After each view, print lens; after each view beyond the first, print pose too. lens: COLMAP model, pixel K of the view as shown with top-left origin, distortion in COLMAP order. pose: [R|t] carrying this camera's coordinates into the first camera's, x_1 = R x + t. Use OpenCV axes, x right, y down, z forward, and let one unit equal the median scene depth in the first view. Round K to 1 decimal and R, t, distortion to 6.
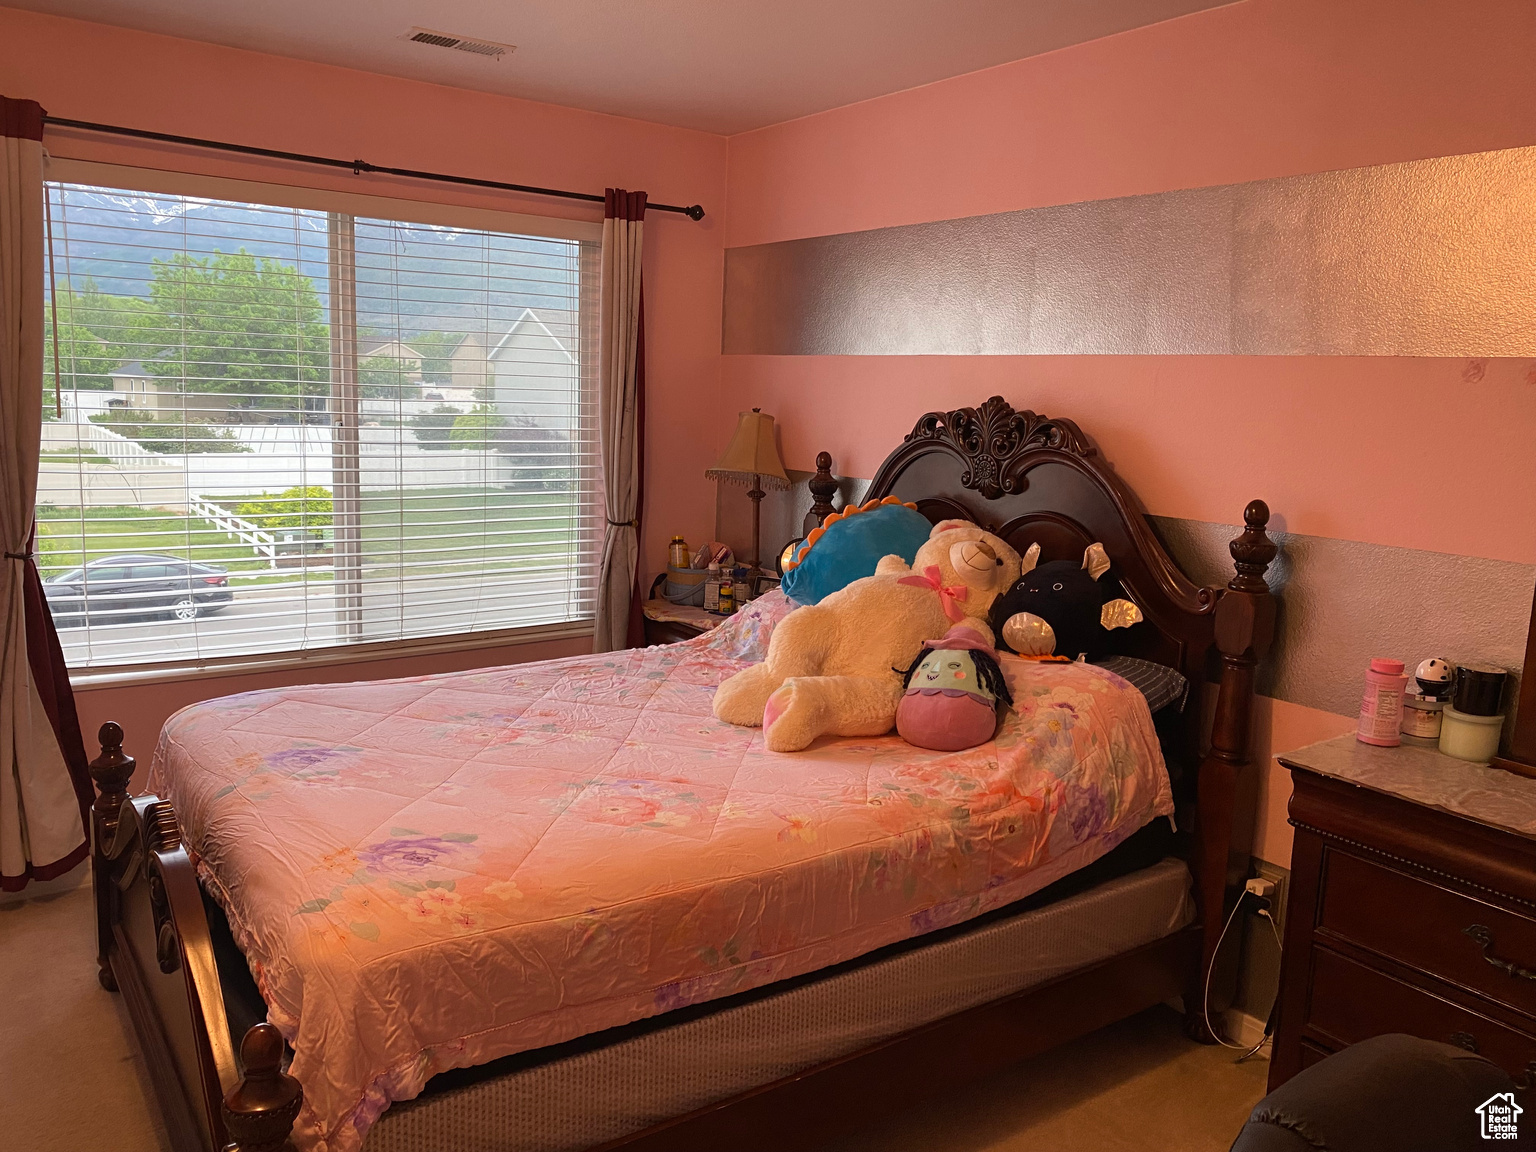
lens RADIAL K [[1161.1, 0, 766.1], [0, 1161.1, 570.2], [0, 0, 1]] dist [-0.002171, -0.002310]
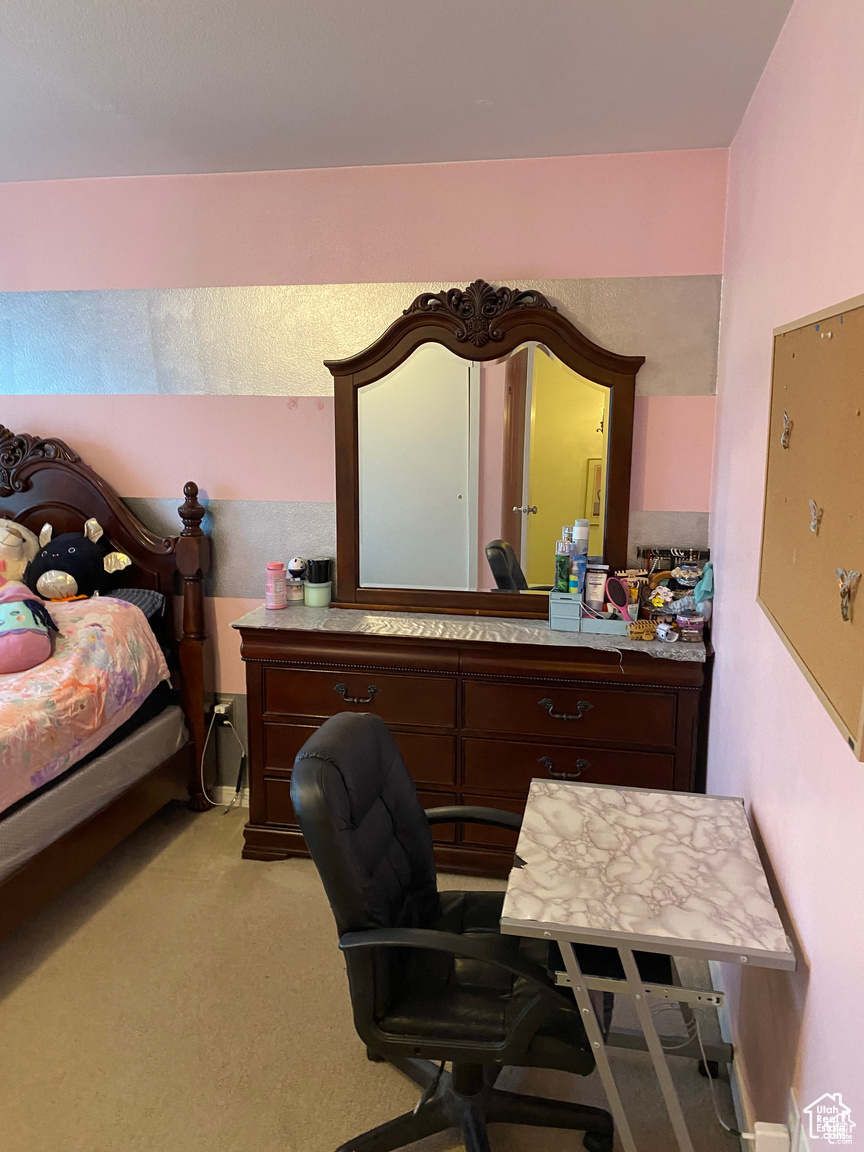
lens RADIAL K [[870.8, 0, 432.0], [0, 870.8, 576.0], [0, 0, 1]] dist [-0.002171, -0.002310]
pose [[0.734406, -0.159773, 0.659636, -0.169372], [0.128879, 0.987043, 0.095587, -0.000983], [-0.666361, 0.014814, 0.745482, -0.168731]]
